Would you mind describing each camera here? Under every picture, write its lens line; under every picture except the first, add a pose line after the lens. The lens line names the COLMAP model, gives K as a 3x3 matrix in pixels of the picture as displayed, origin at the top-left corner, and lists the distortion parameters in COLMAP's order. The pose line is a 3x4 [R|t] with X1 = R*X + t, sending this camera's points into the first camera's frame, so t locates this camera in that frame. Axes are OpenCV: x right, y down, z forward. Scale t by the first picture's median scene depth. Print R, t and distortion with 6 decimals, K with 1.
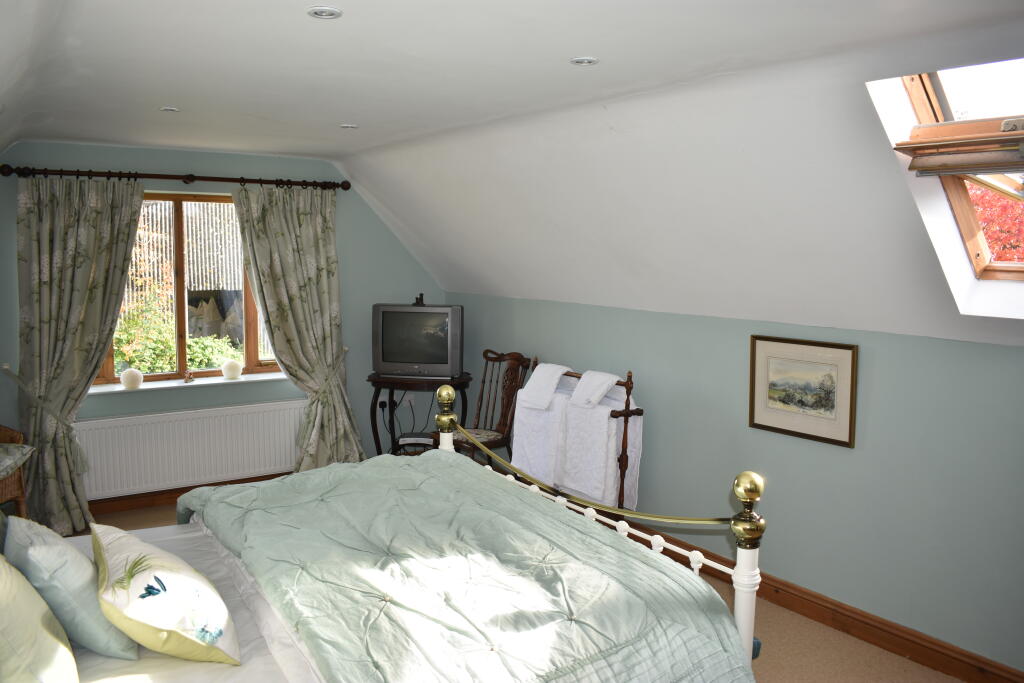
lens RADIAL K [[813.2, 0, 513.1], [0, 813.2, 342.0], [0, 0, 1]] dist [-0.075149, 0.002498]
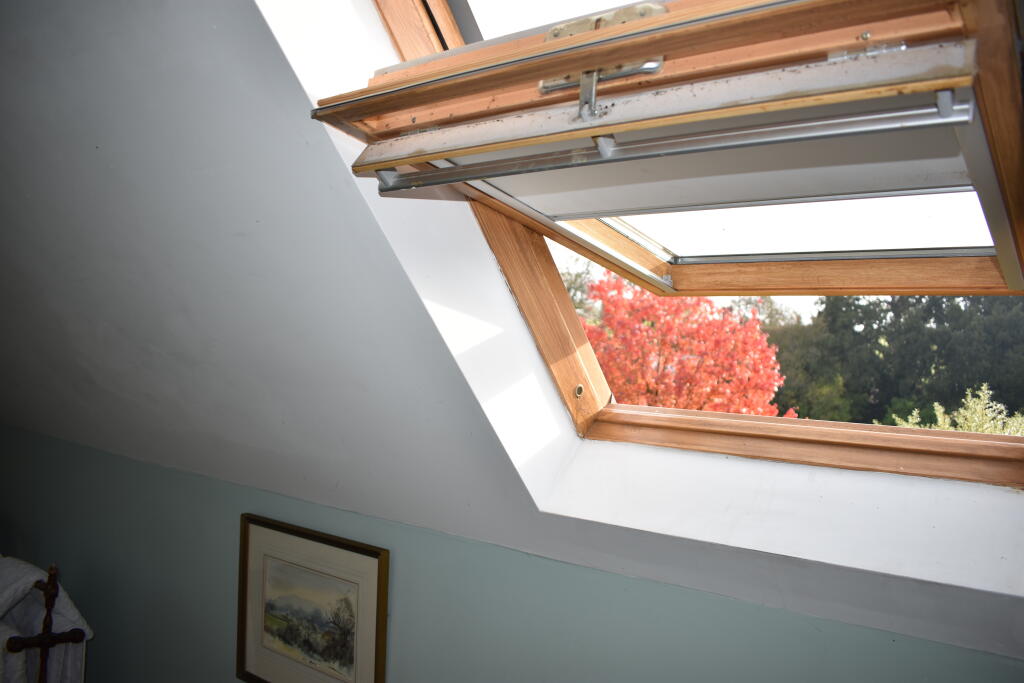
lens RADIAL K [[813.2, 0, 511.2], [0, 813.2, 340.6], [0, 0, 1]] dist [-0.075149, 0.002498]
pose [[0.956035, 0.065806, 0.285774, 0.324995], [-0.023435, 0.988525, -0.149229, -0.051532], [-0.292315, 0.135971, 0.946607, 0.423283]]
